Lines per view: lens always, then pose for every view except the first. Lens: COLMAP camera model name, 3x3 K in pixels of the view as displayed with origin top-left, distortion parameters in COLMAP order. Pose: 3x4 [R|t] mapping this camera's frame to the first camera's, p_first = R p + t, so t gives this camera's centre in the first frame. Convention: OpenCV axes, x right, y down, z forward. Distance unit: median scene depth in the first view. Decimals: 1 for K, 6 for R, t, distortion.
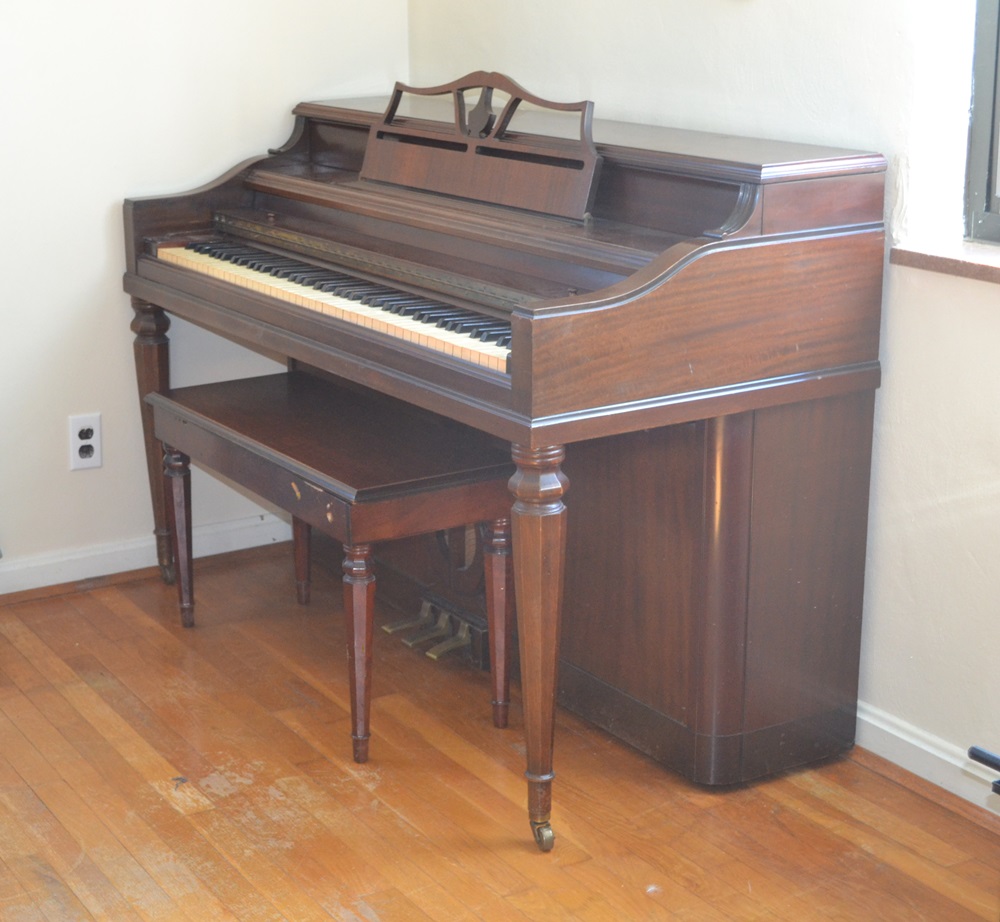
lens RADIAL K [[1874.6, 0, 499.1], [0, 1874.6, 460.2], [0, 0, 1]] dist [-0.040085, 0.000000]
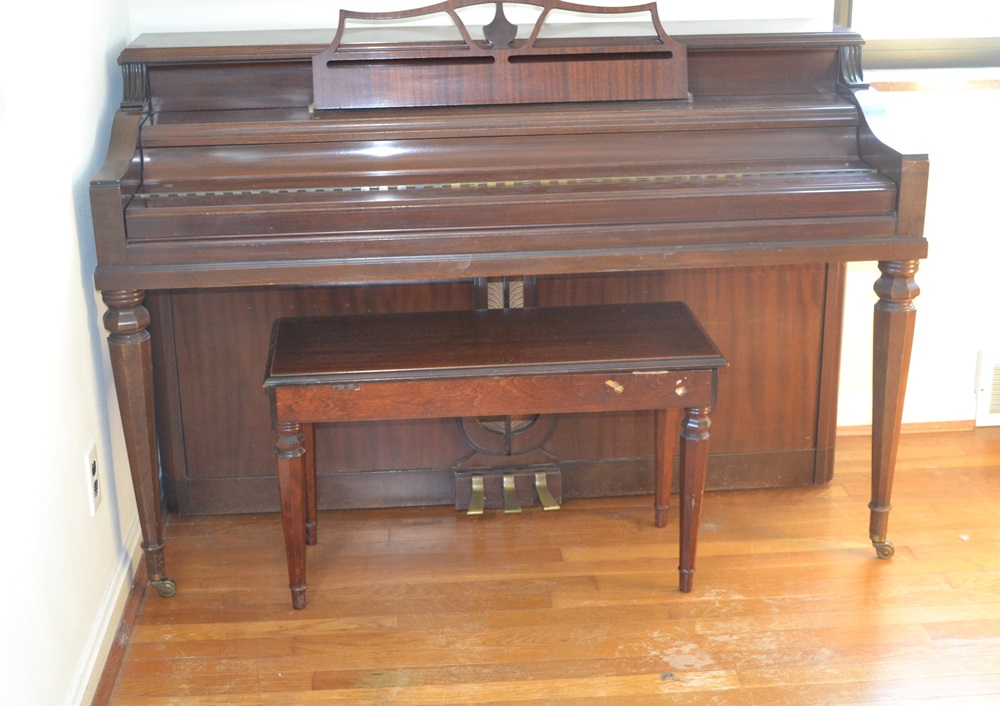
lens RADIAL K [[1323.7, 0, 498.7], [0, 1323.7, 349.1], [0, 0, 1]] dist [-0.044685, 0.000000]
pose [[0.450091, -0.292567, 0.843696, -0.779483], [0.243404, 0.949226, 0.199311, -0.172908], [-0.859169, 0.115651, 0.498450, 0.687185]]
